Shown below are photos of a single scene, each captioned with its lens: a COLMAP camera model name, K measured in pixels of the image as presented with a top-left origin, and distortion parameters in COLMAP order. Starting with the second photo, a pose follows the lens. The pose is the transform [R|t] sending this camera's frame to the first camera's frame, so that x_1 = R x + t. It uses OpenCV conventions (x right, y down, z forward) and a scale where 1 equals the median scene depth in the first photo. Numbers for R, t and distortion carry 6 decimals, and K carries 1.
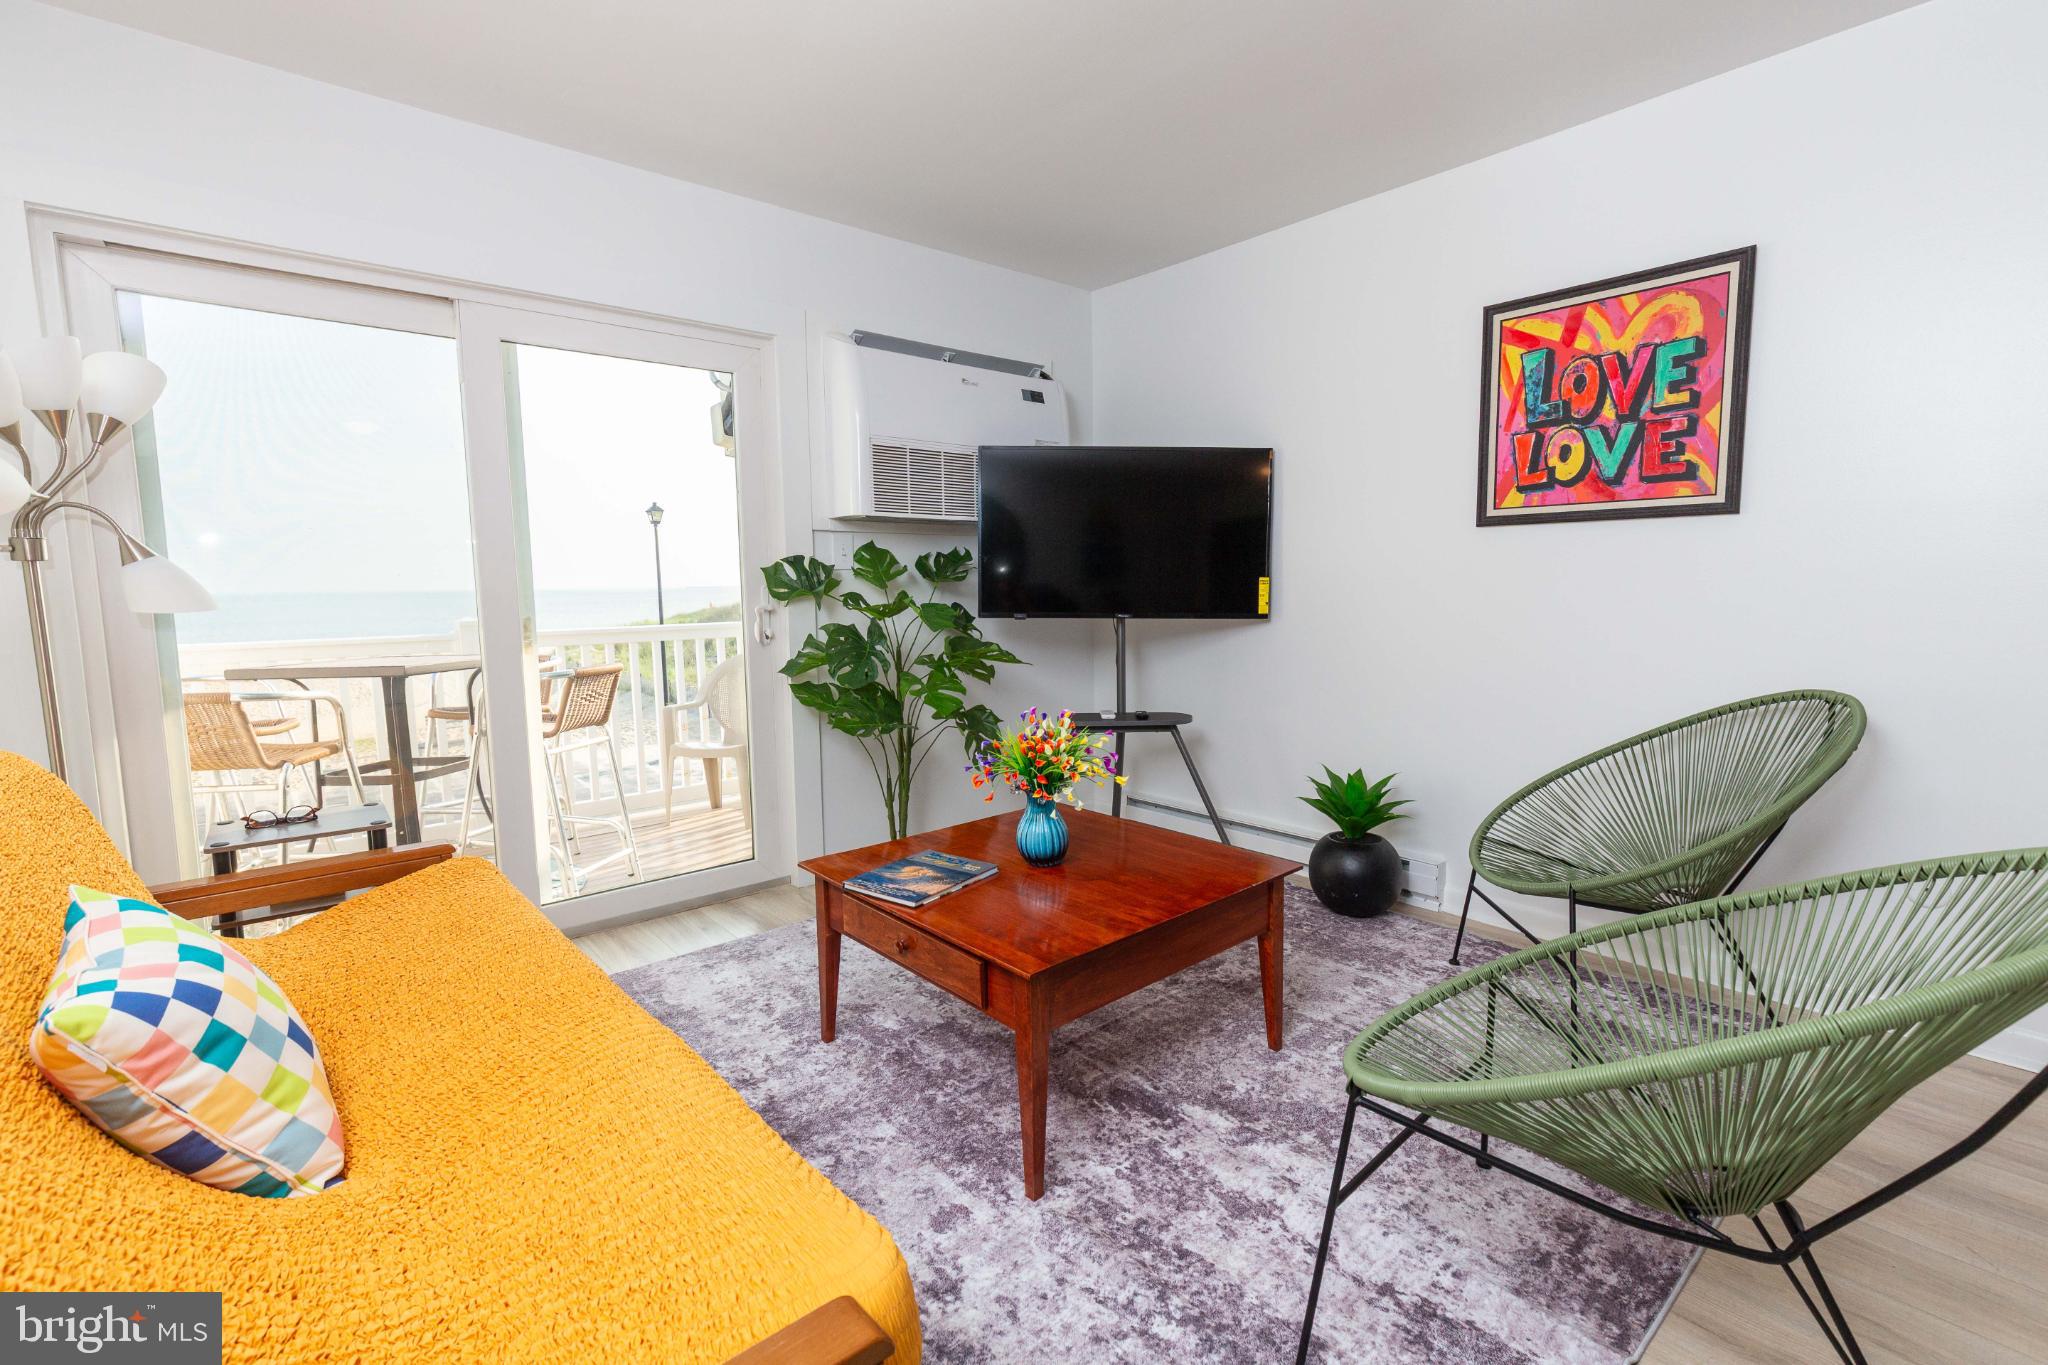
lens RADIAL K [[915.8, 0, 1024.0], [0, 915.8, 682.5], [0, 0, 1]] dist [-0.000056, -0.000298]
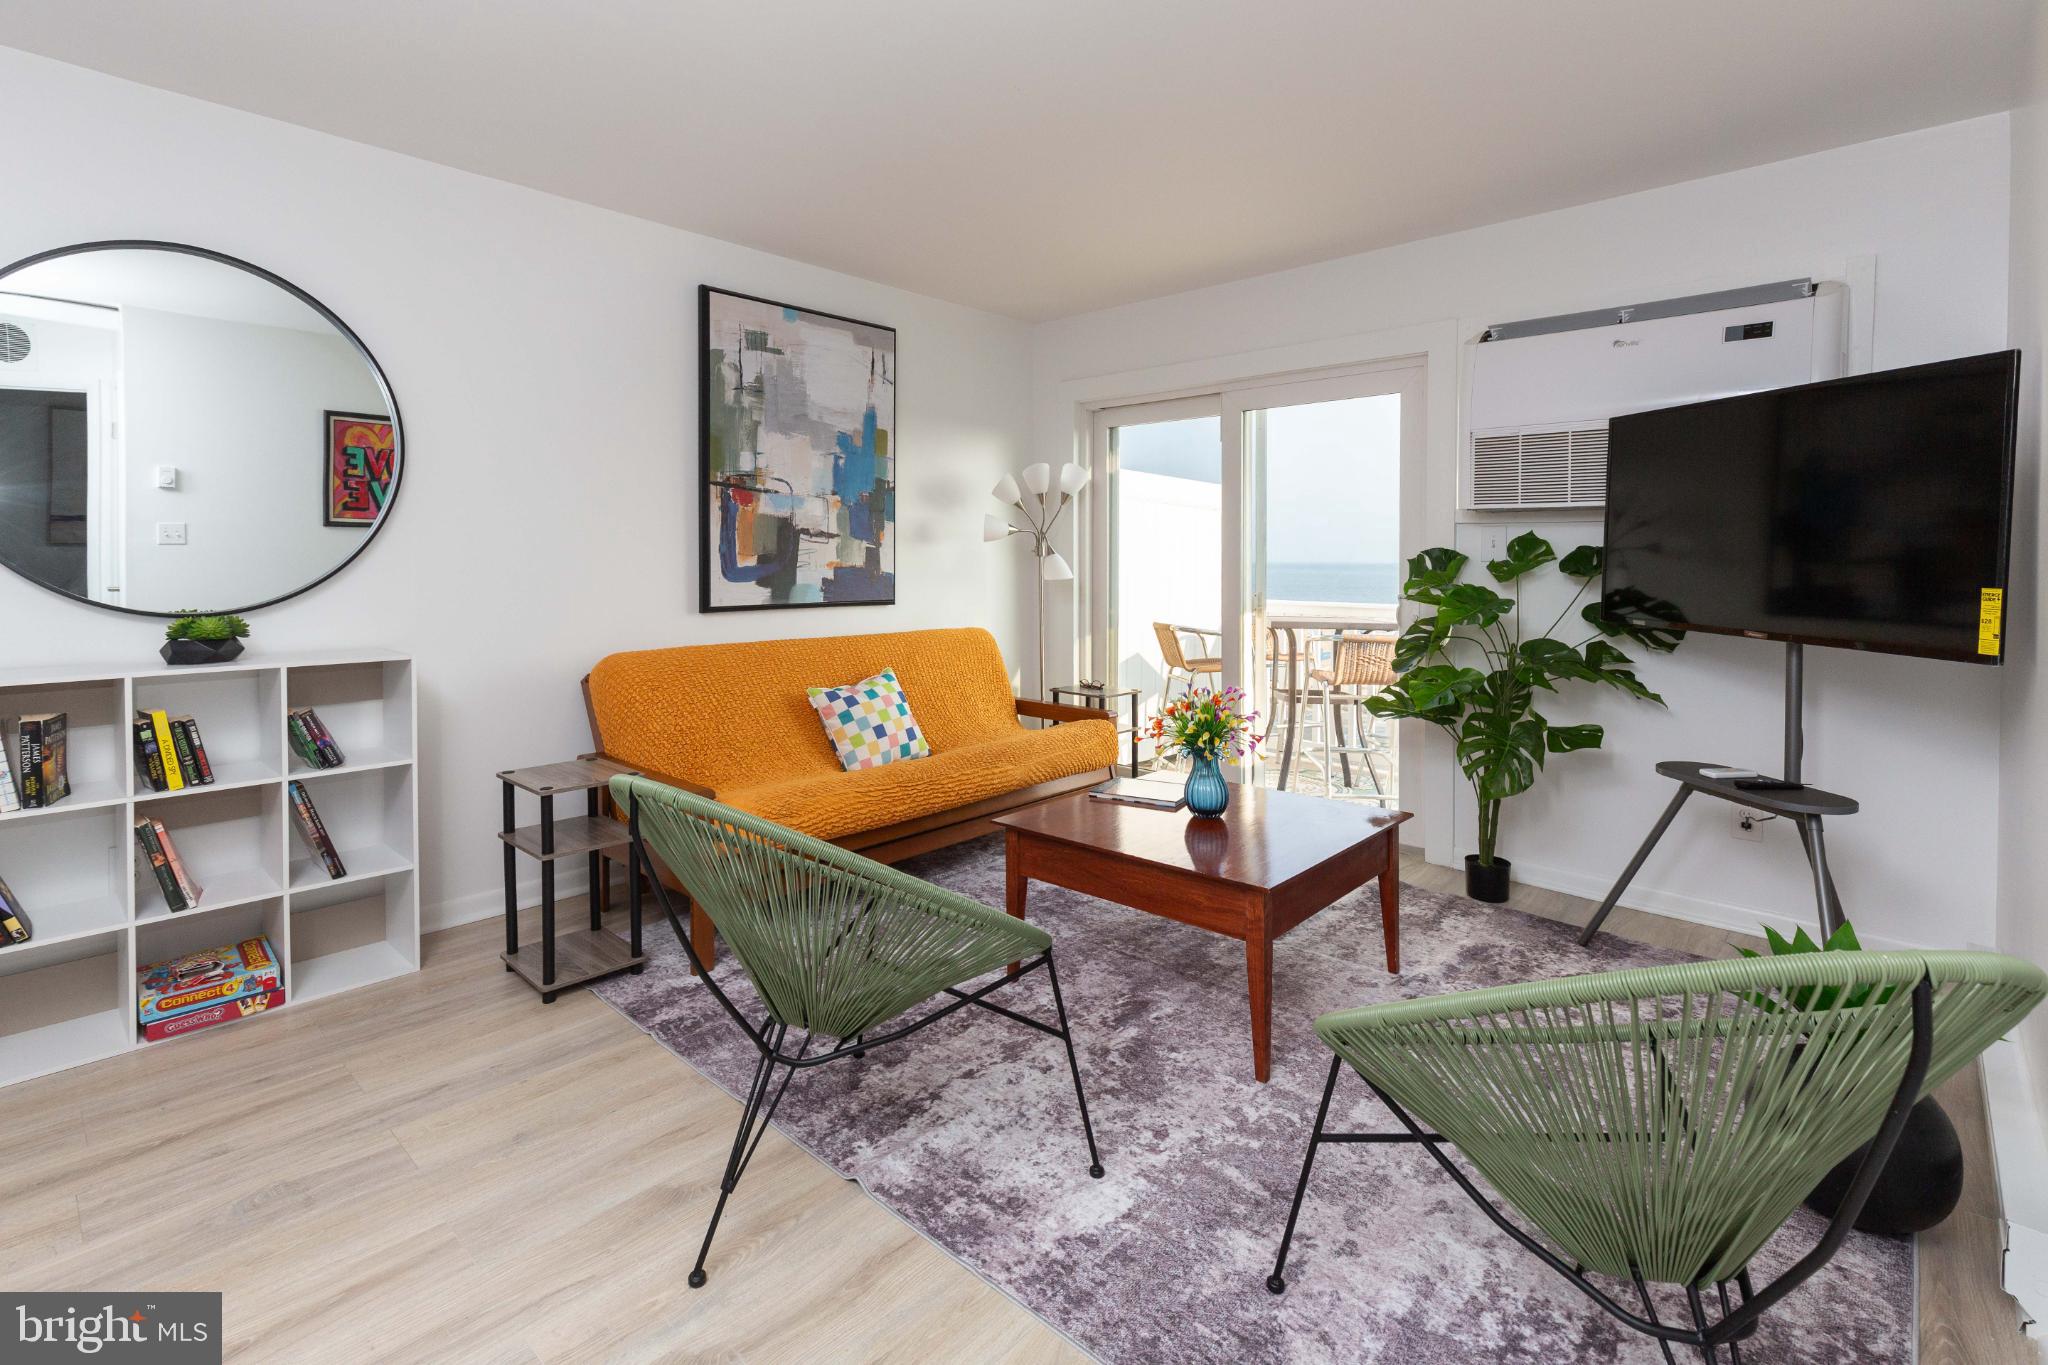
lens RADIAL K [[970.7, 0, 1016.0], [0, 970.7, 581.1], [0, 0, 1]] dist [-0.000203, -0.000235]
pose [[0.105297, 0.038216, -0.993706, 1.405202], [-0.114552, 0.993076, 0.026053, -0.123926], [0.987821, 0.111087, 0.108945, 0.669777]]
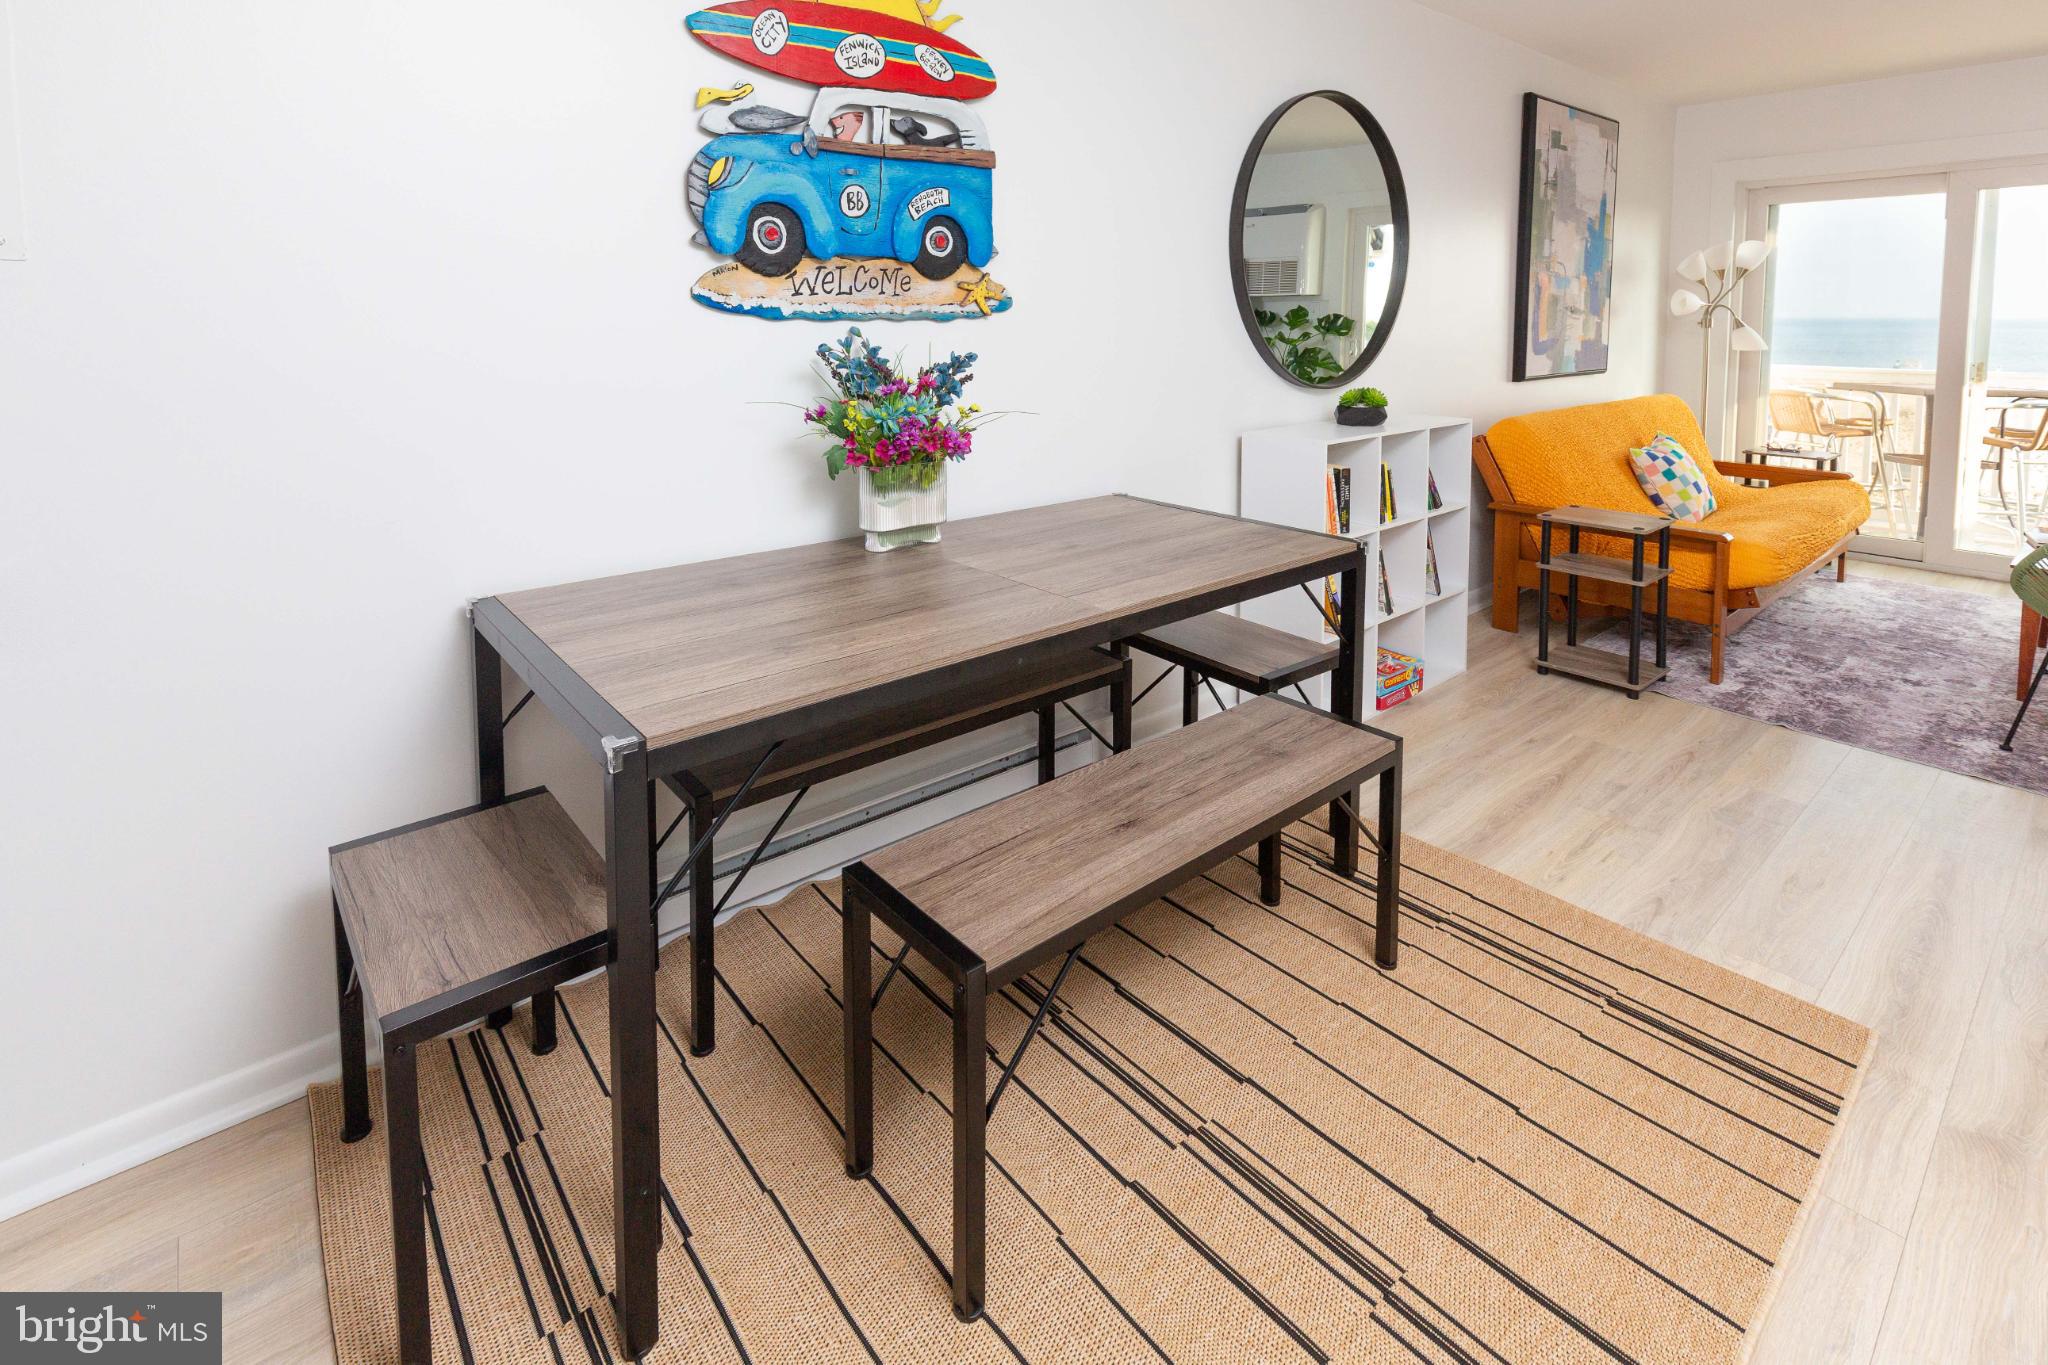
lens RADIAL K [[978.4, 0, 1000.5], [0, 978.4, 385.1], [0, 0, 1]] dist [-0.000574, -0.000049]
pose [[-0.022592, 0.081110, -0.996449, 1.671277], [-0.105832, 0.990909, 0.083058, 0.008732], [0.994127, 0.107333, -0.013803, -0.888085]]
